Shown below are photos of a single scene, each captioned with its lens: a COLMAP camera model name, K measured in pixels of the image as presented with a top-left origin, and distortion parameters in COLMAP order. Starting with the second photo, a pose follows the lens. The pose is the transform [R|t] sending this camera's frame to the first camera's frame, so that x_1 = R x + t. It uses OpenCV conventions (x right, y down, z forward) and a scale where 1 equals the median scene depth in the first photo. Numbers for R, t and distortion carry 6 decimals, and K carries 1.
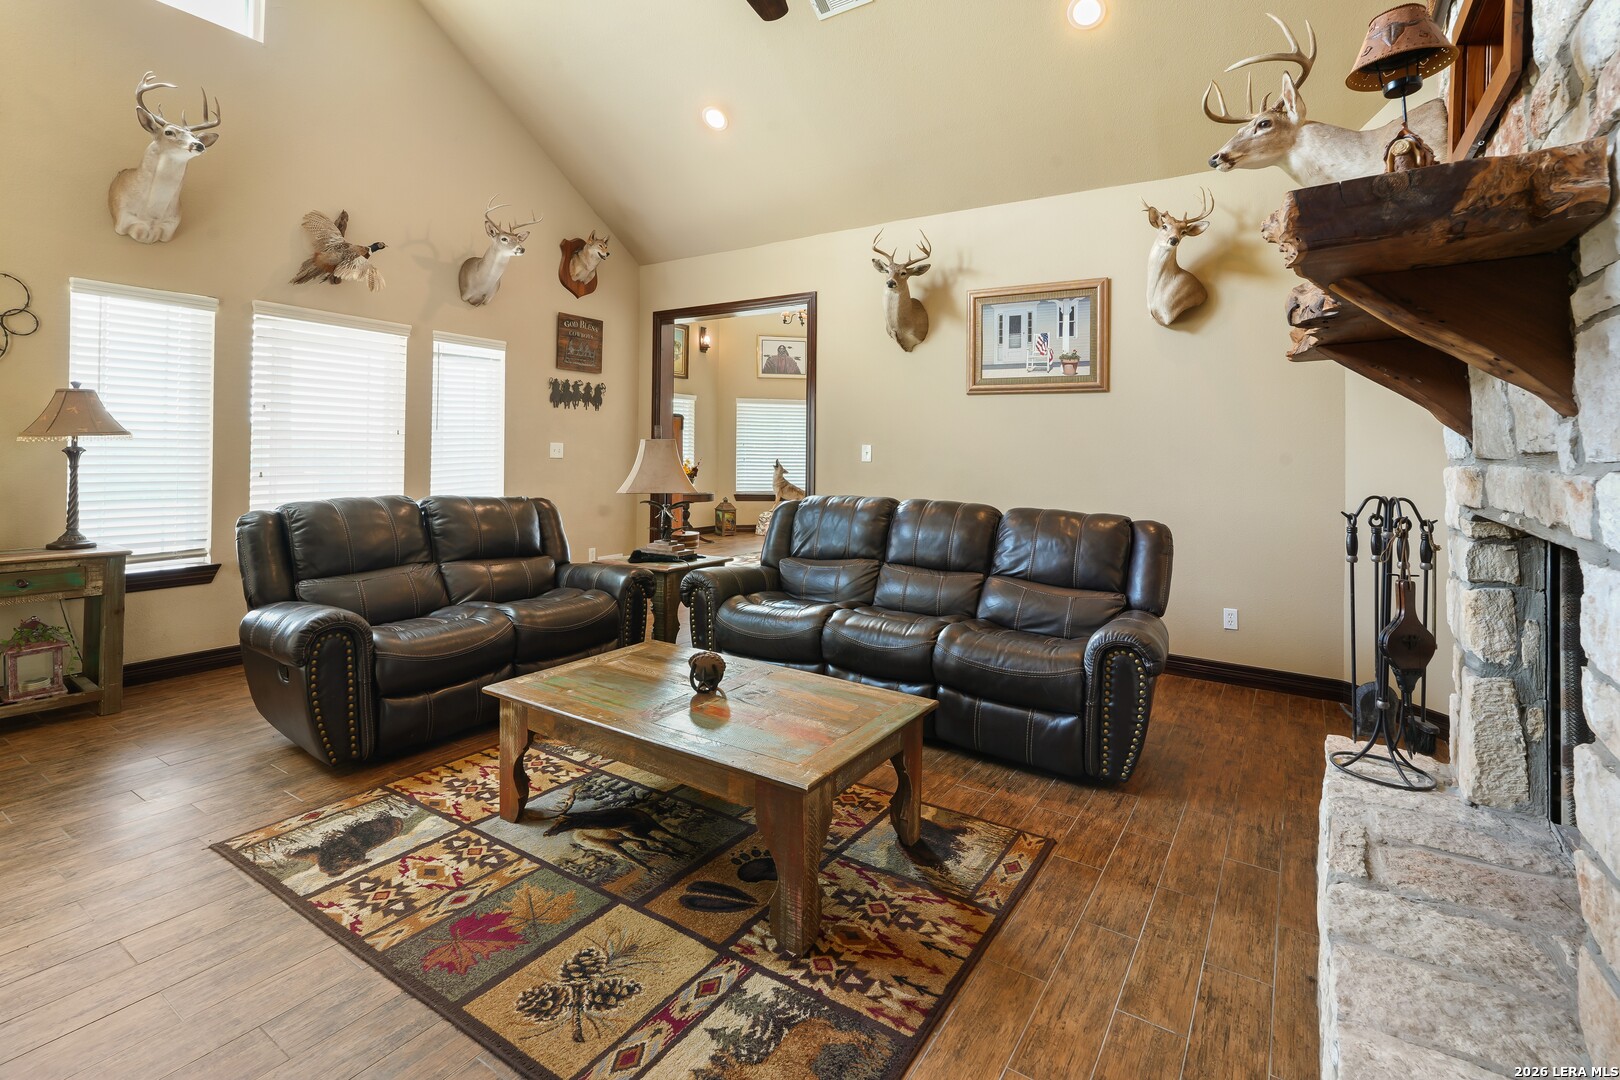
lens RADIAL K [[756.5, 0, 812.4], [0, 756.5, 436.9], [0, 0, 1]] dist [-0.003564, -0.000199]
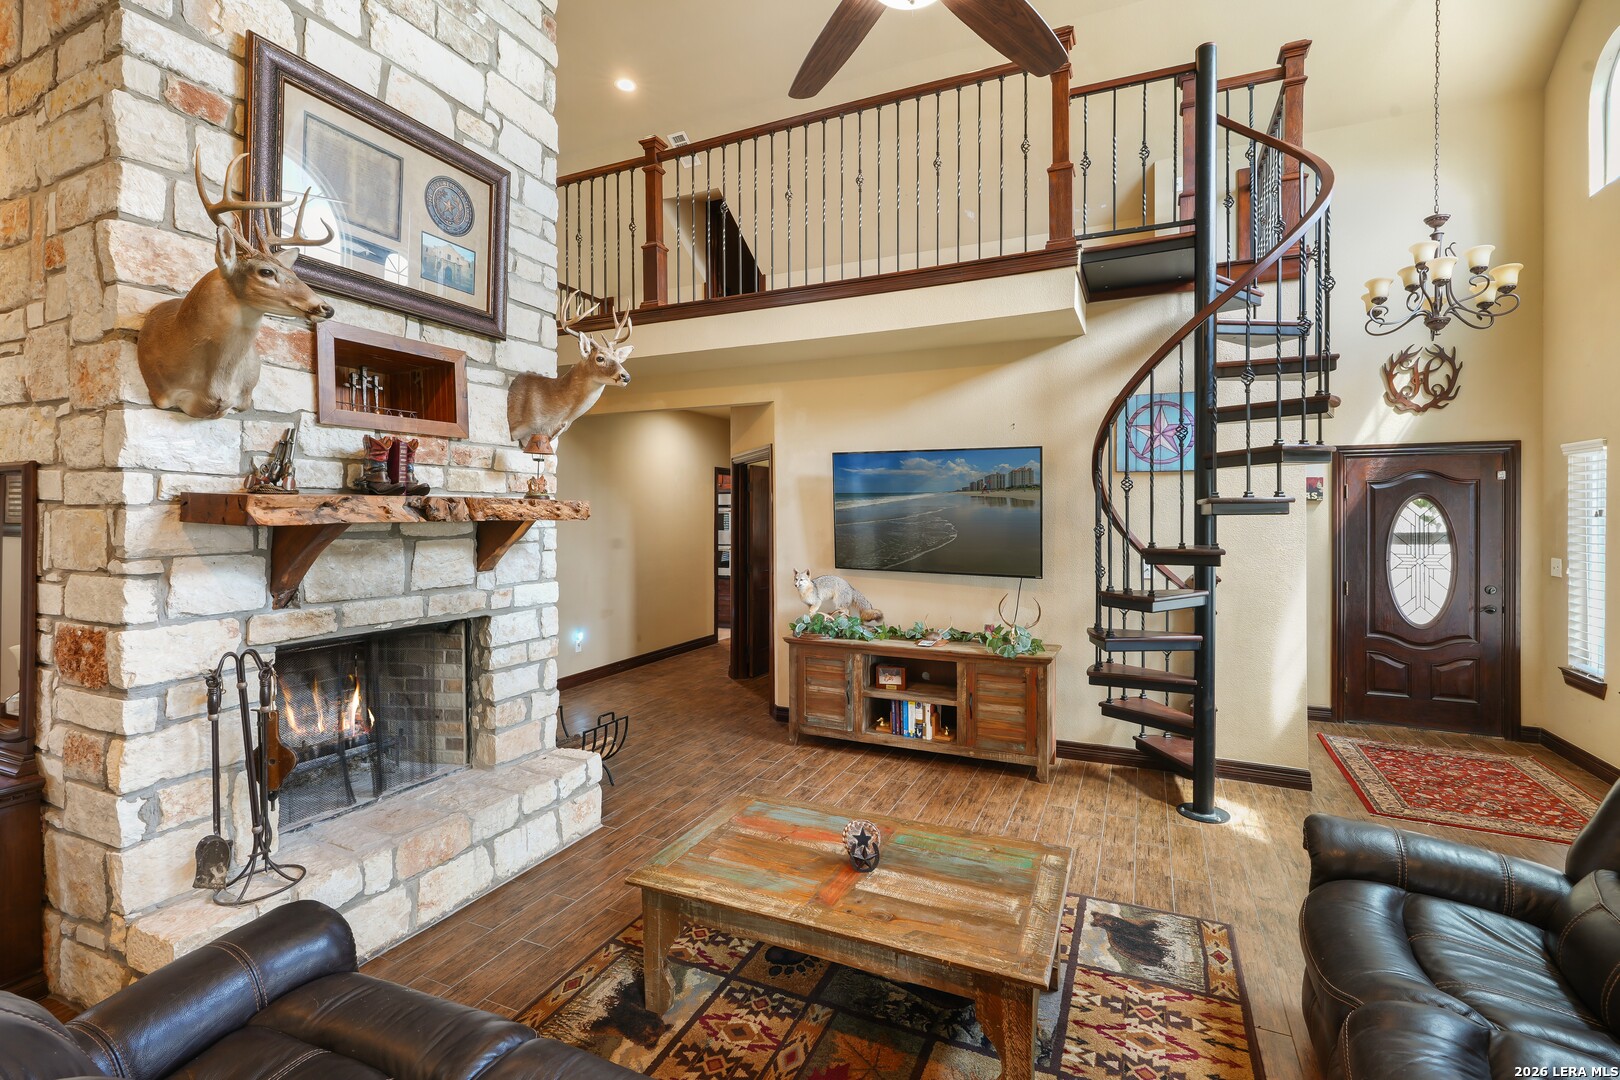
lens RADIAL K [[712.0, 0, 804.1], [0, 712.0, 519.8], [0, 0, 1]] dist [-0.009681, 0.000228]
pose [[-0.991151, -0.012809, -0.132118, 0.070923], [-0.011207, 0.999854, -0.012861, -0.109722], [0.132264, -0.011267, -0.991151, 2.081641]]
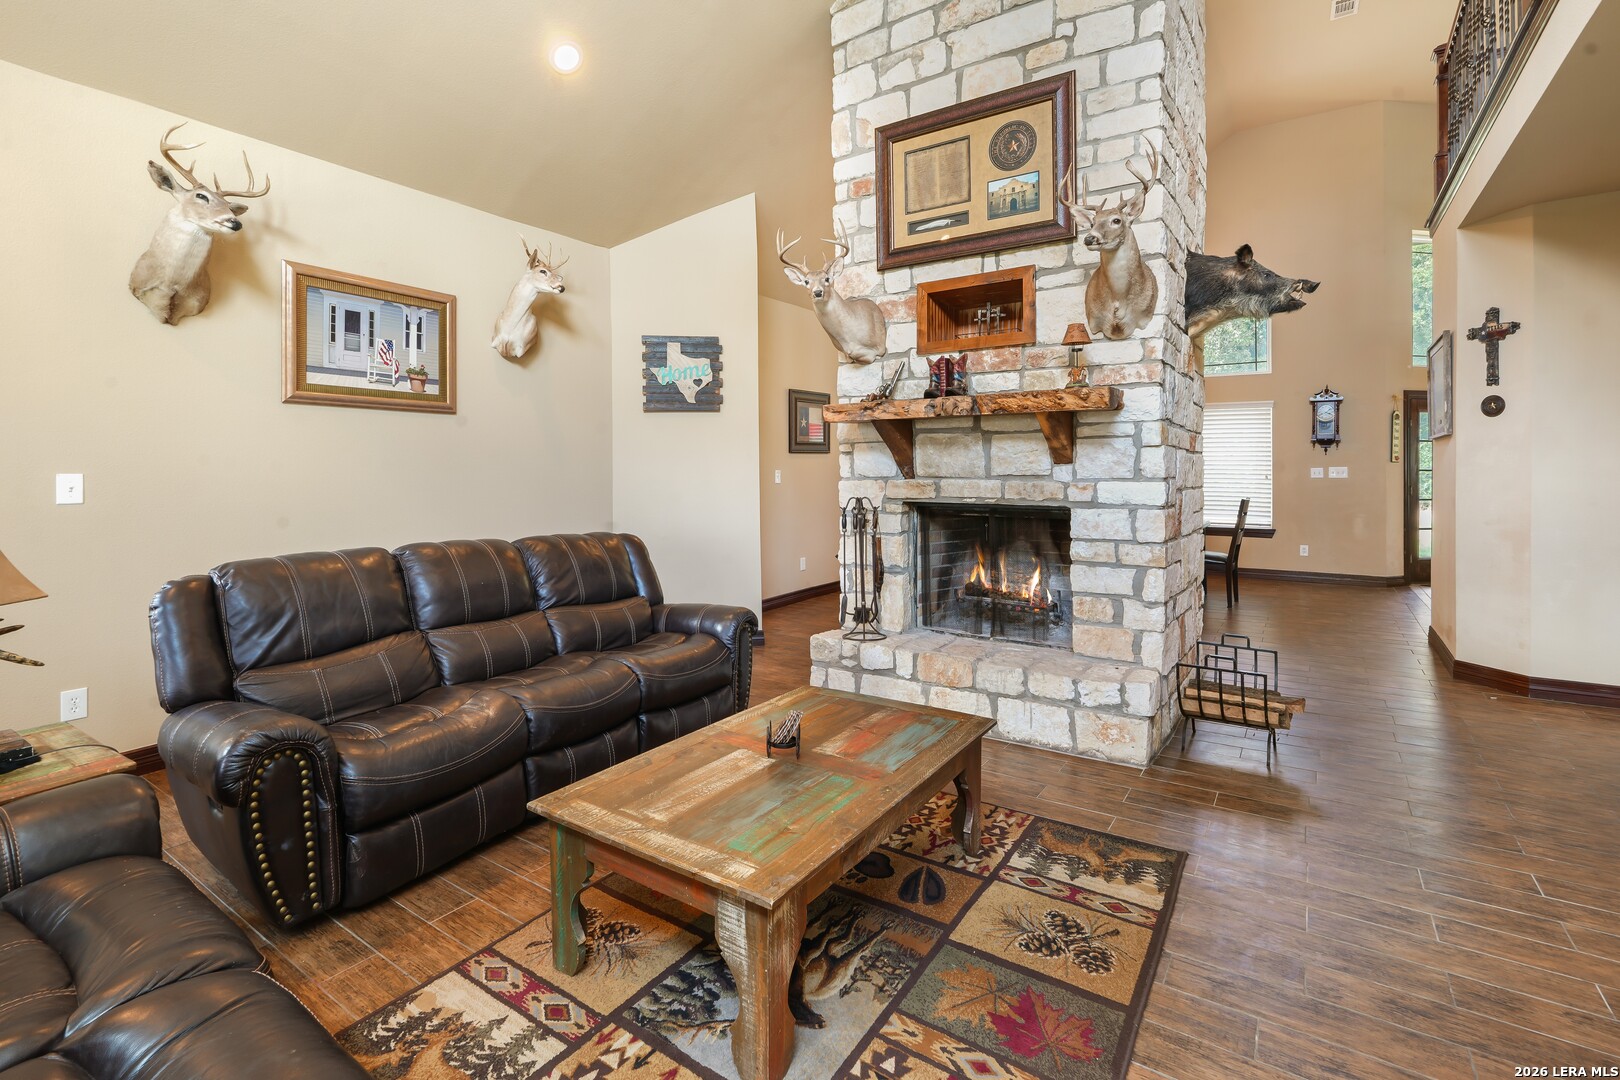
lens RADIAL K [[734.9, 0, 814.5], [0, 734.9, 471.8], [0, 0, 1]] dist [-0.012752, 0.000606]
pose [[0.016227, -0.020097, 0.999666, -1.089151], [-0.013763, 0.999699, 0.020321, -0.022434], [-0.999774, -0.014089, 0.015946, 1.043903]]
